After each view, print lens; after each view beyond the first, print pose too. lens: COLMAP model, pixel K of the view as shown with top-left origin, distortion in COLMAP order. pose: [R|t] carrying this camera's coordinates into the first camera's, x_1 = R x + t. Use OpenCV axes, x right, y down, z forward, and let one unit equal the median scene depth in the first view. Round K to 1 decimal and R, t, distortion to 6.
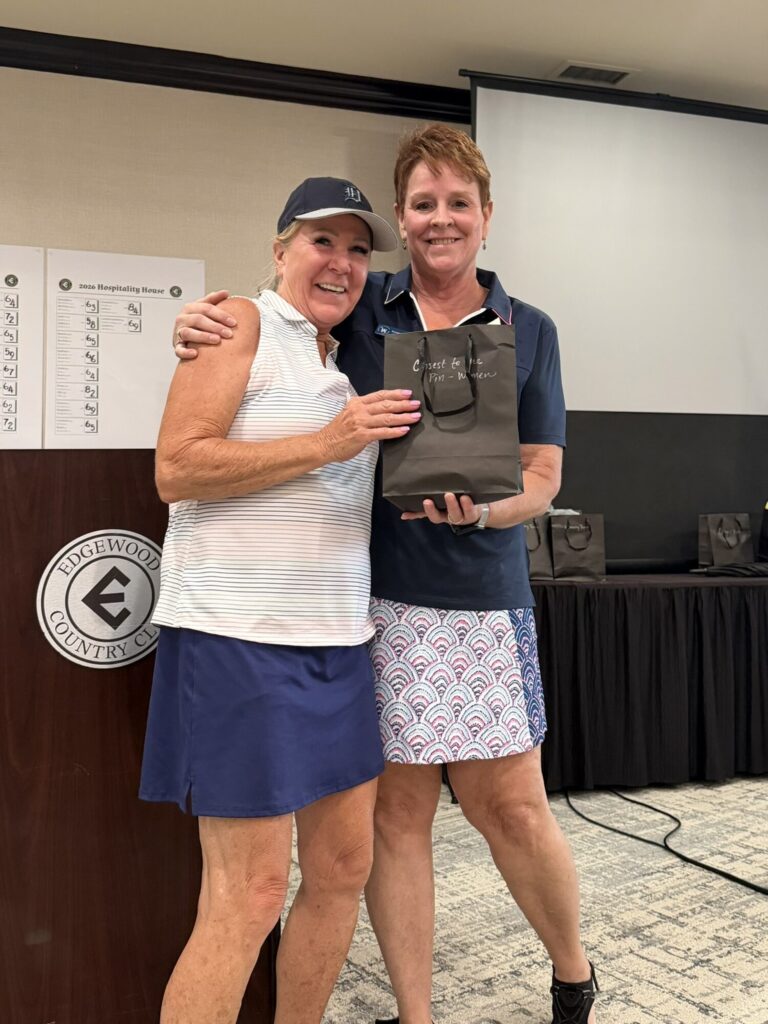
lens RADIAL K [[704.6, 0, 384.0], [0, 704.6, 503.0], [0, 0, 1]] dist [-0.006851, -0.000377]
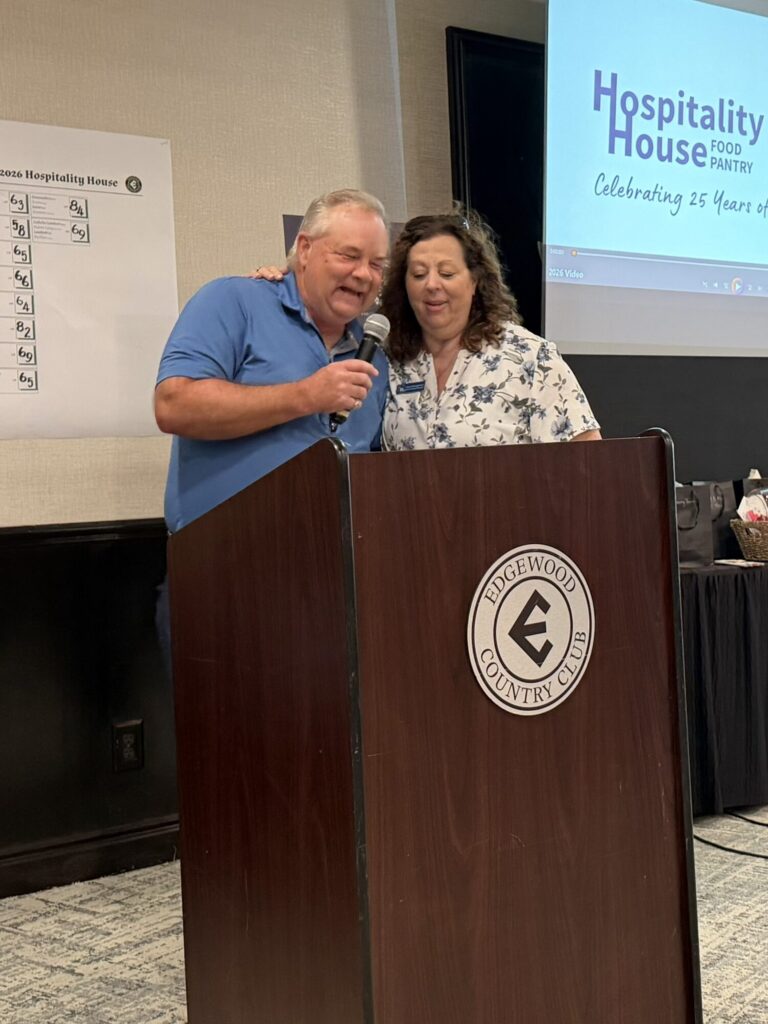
lens RADIAL K [[977.1, 0, 379.8], [0, 977.1, 511.3], [0, 0, 1]] dist [0.007645, 0.000000]
pose [[0.970840, -0.038820, 0.236565, -0.809652], [0.026149, 0.998062, 0.056467, -0.067433], [-0.238298, -0.048635, 0.969974, -0.043963]]
